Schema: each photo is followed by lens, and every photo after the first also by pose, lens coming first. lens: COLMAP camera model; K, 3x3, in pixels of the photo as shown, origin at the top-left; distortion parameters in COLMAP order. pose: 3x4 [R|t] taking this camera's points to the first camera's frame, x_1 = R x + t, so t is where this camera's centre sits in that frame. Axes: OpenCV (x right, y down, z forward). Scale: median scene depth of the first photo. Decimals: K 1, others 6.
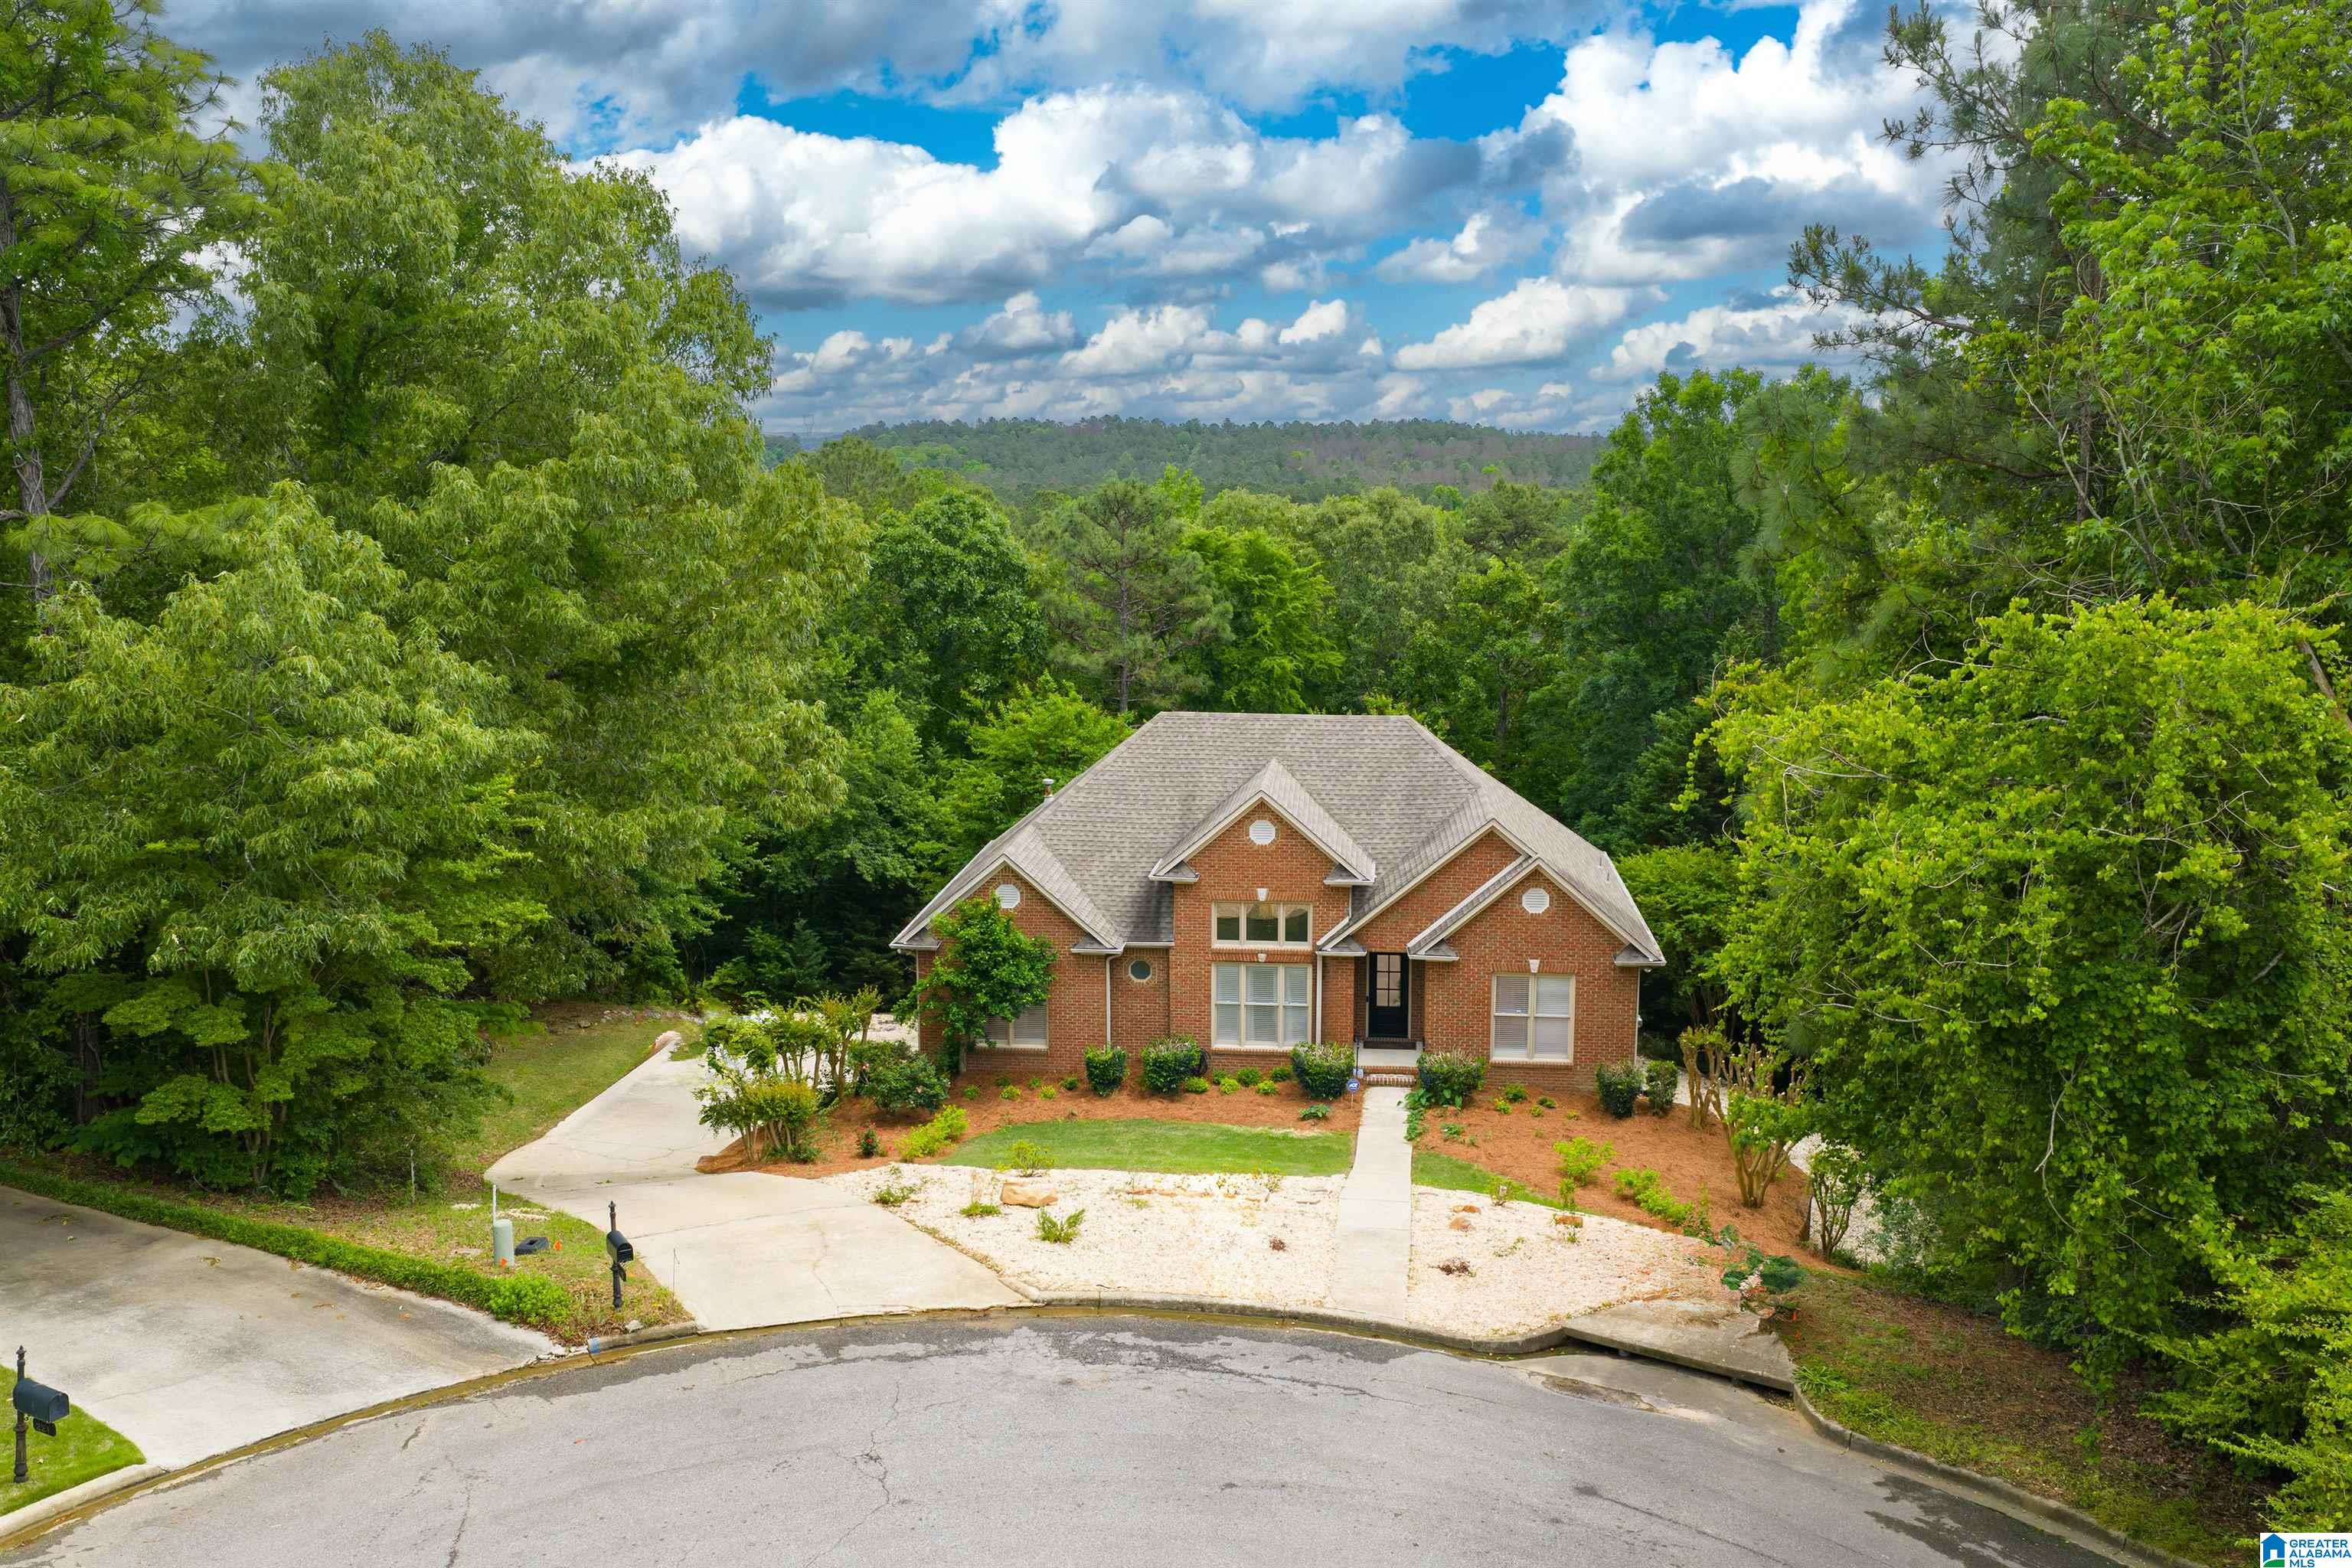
lens RADIAL K [[1937.5, 0, 1176.0], [0, 1937.5, 784.0], [0, 0, 1]] dist [0.003633, -0.004868]
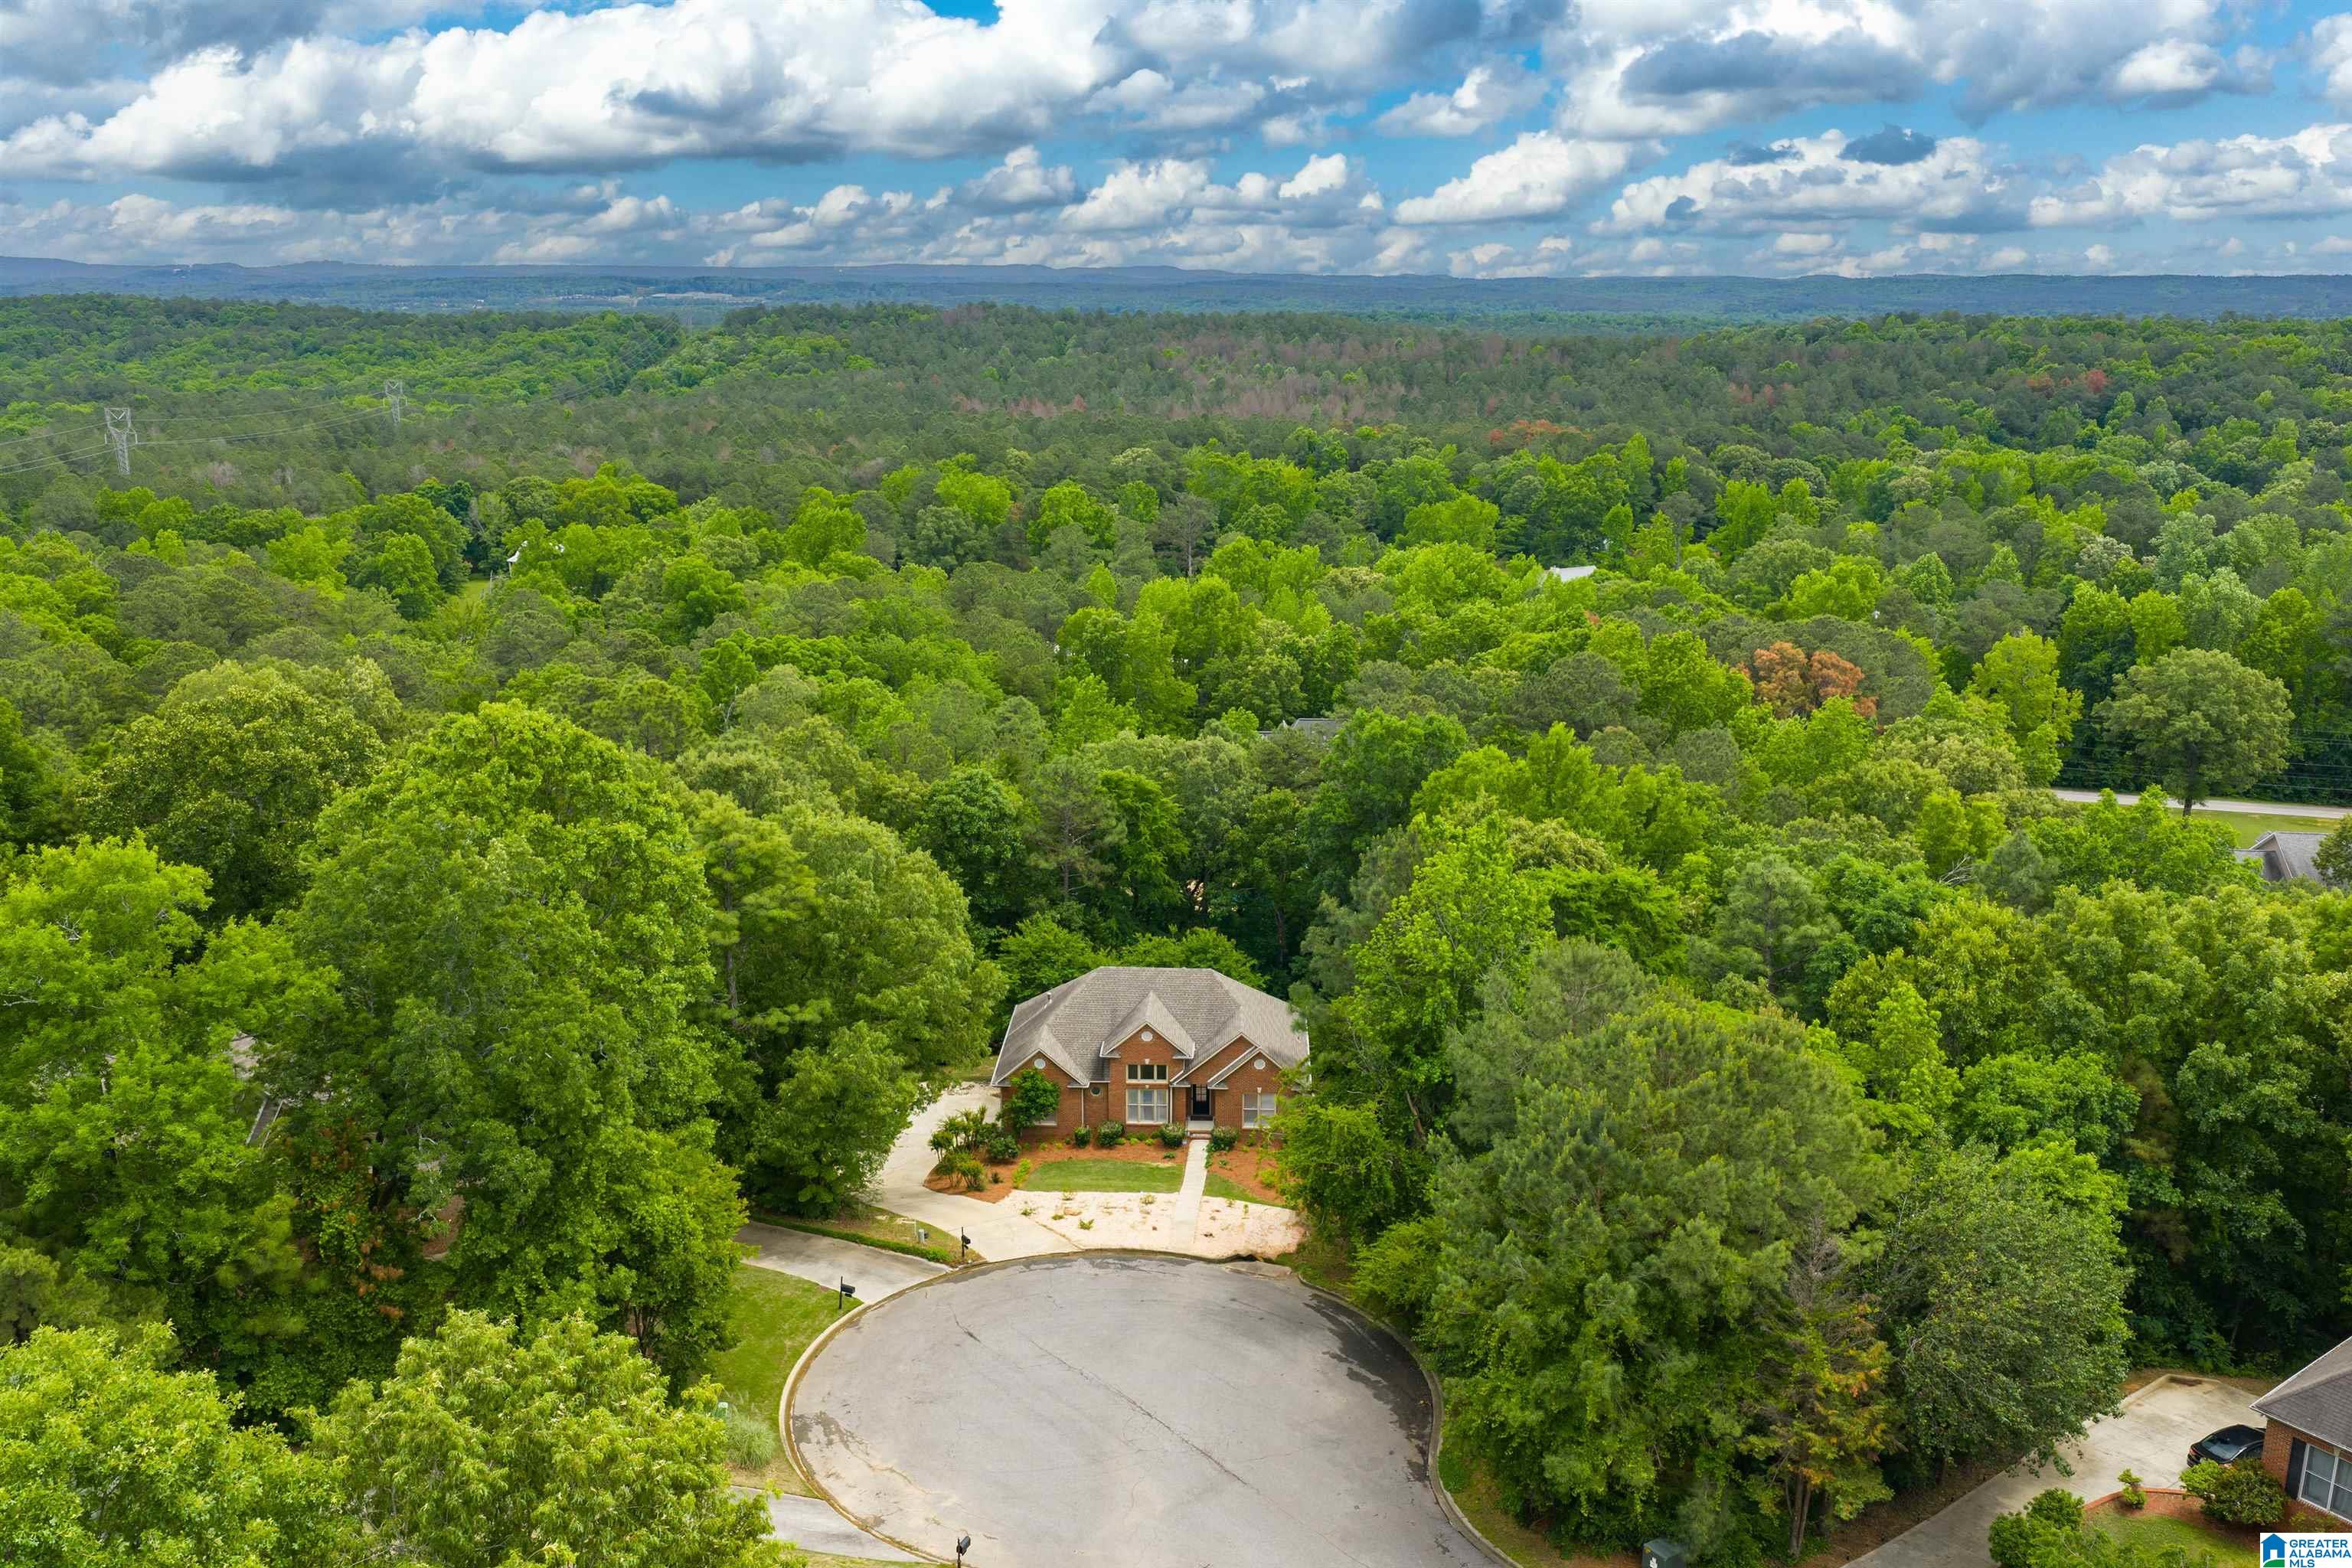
lens RADIAL K [[1937.5, 0, 1176.0], [0, 1937.5, 784.0], [0, 0, 1]] dist [0.003633, -0.004868]
pose [[0.997916, -0.012459, 0.063318, -0.069275], [0.007204, 0.996560, 0.082565, -0.497928], [-0.064128, -0.081937, 0.994572, -1.397957]]
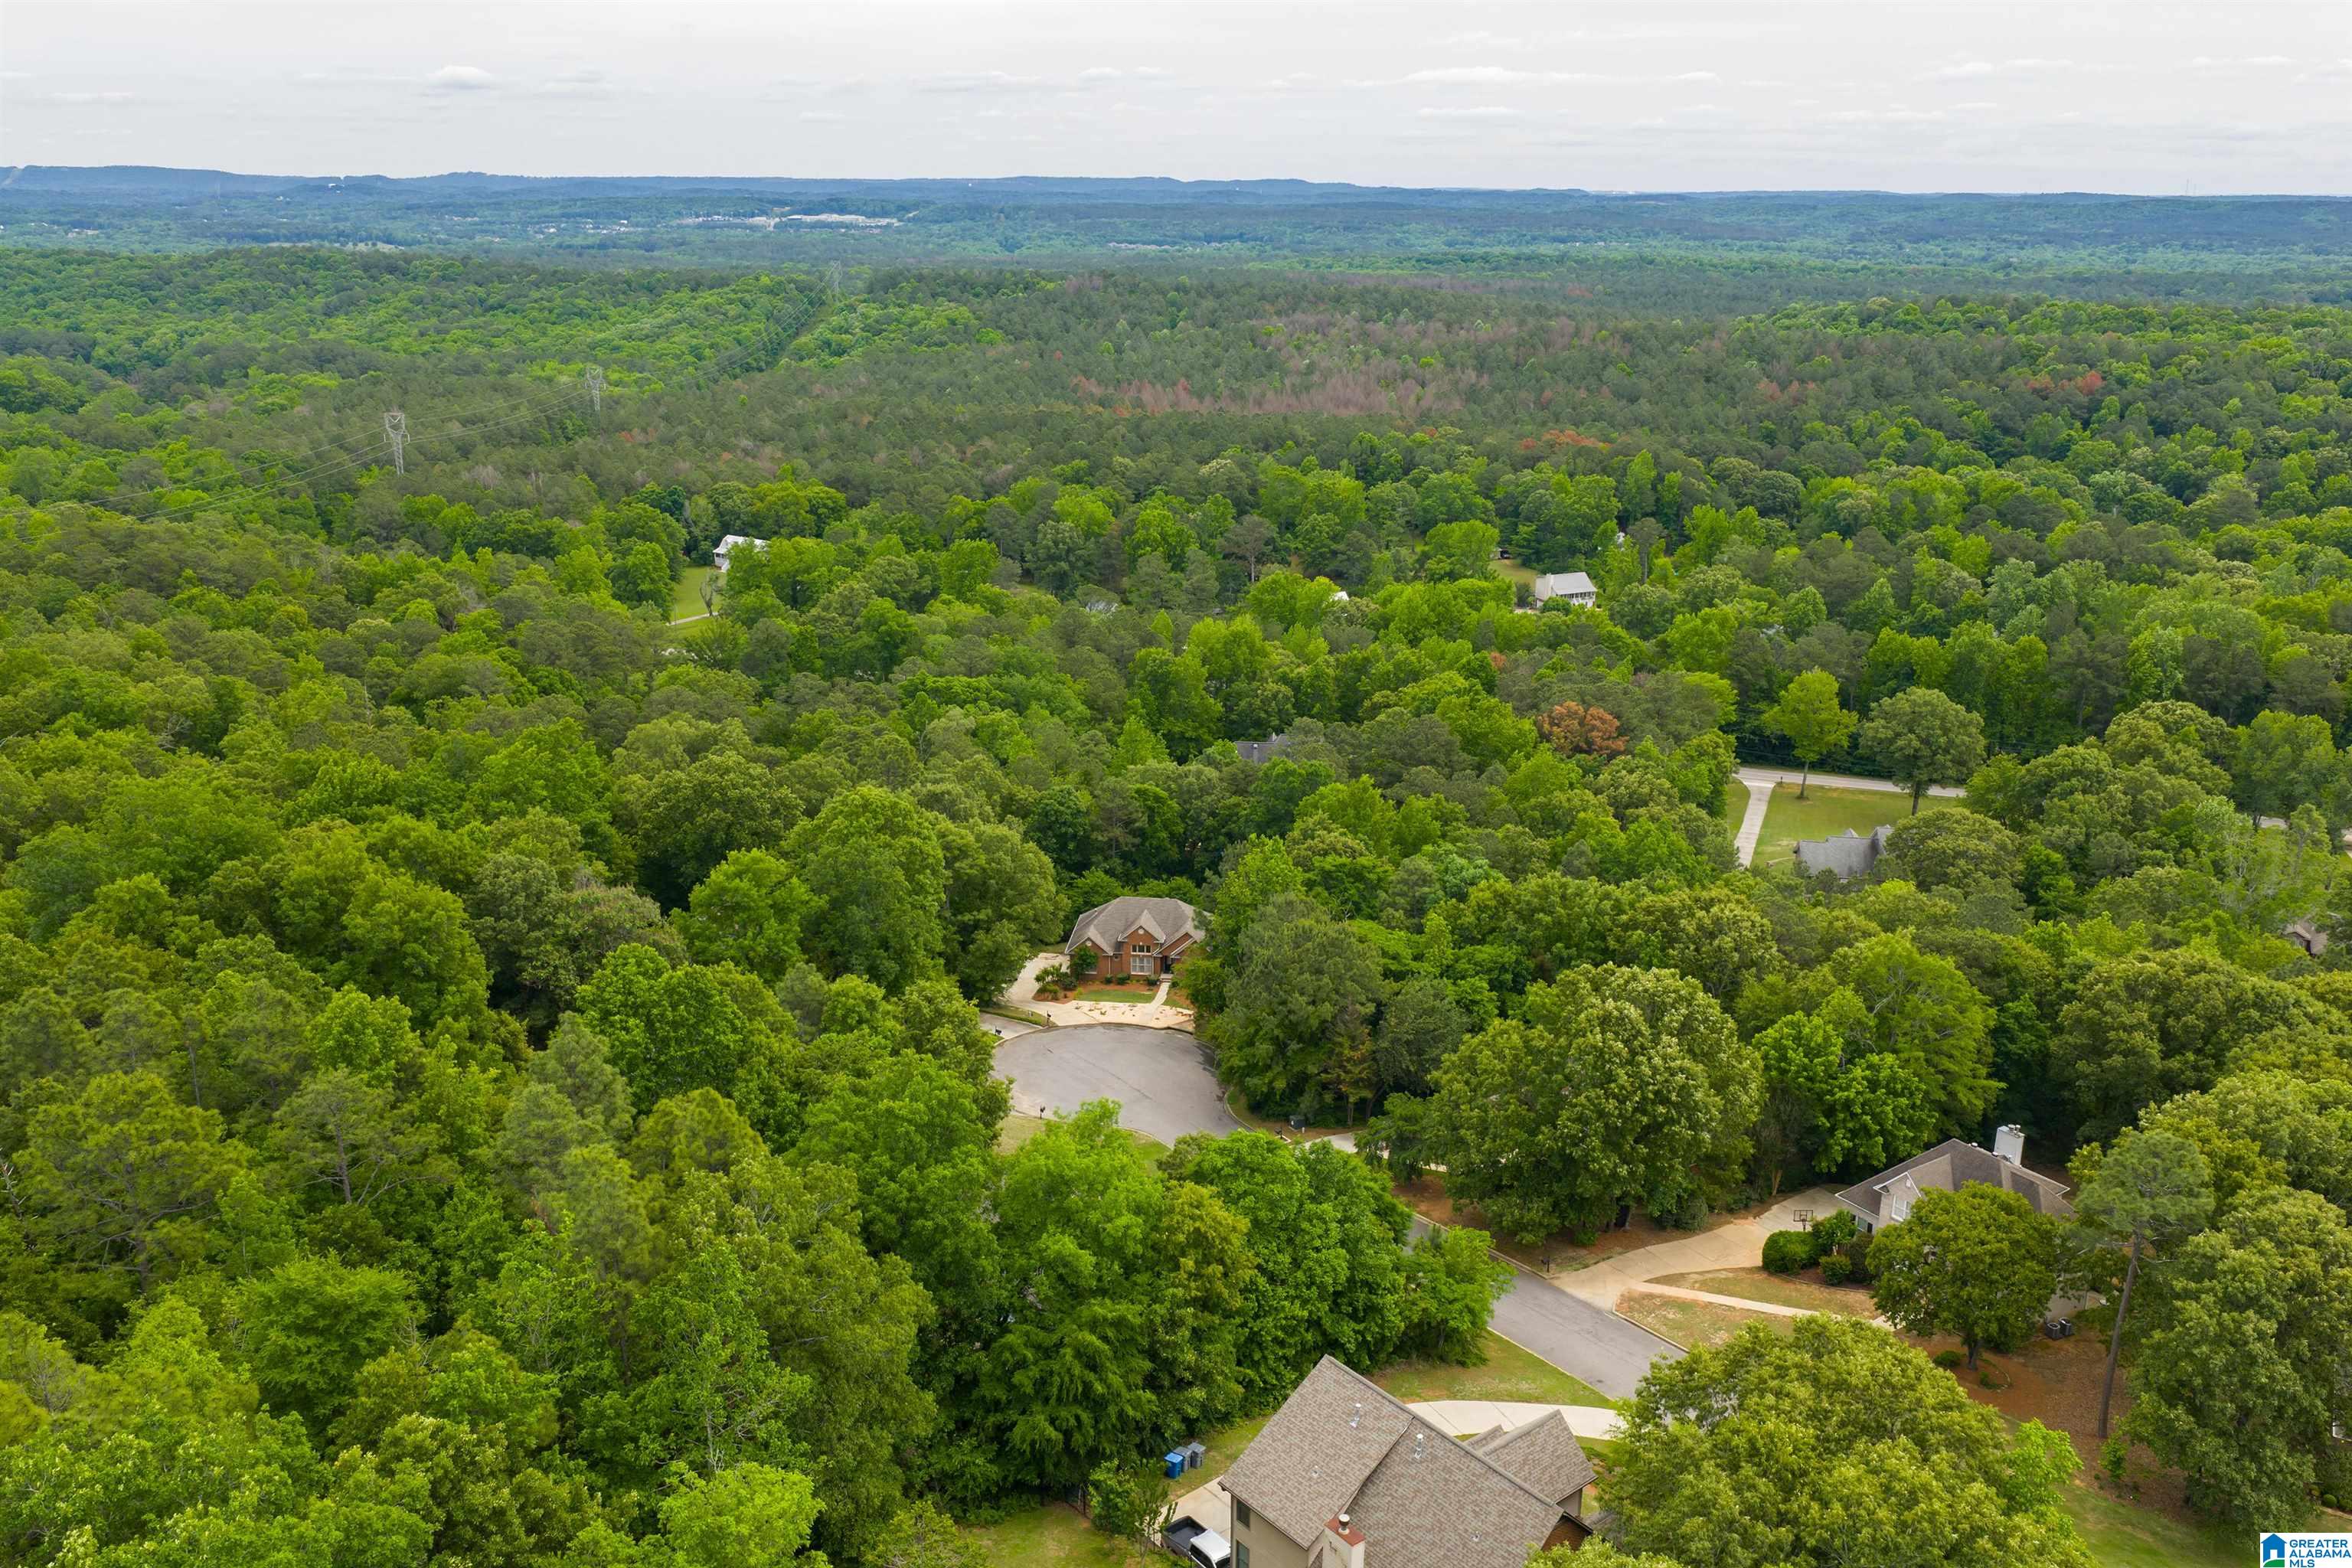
lens RADIAL K [[1937.5, 0, 1176.0], [0, 1937.5, 784.0], [0, 0, 1]] dist [0.003633, -0.004868]
pose [[0.999979, 0.006152, 0.001901, 0.124215], [-0.006342, 0.991964, 0.126363, -0.992119], [-0.001109, -0.126372, 0.991982, -3.920854]]
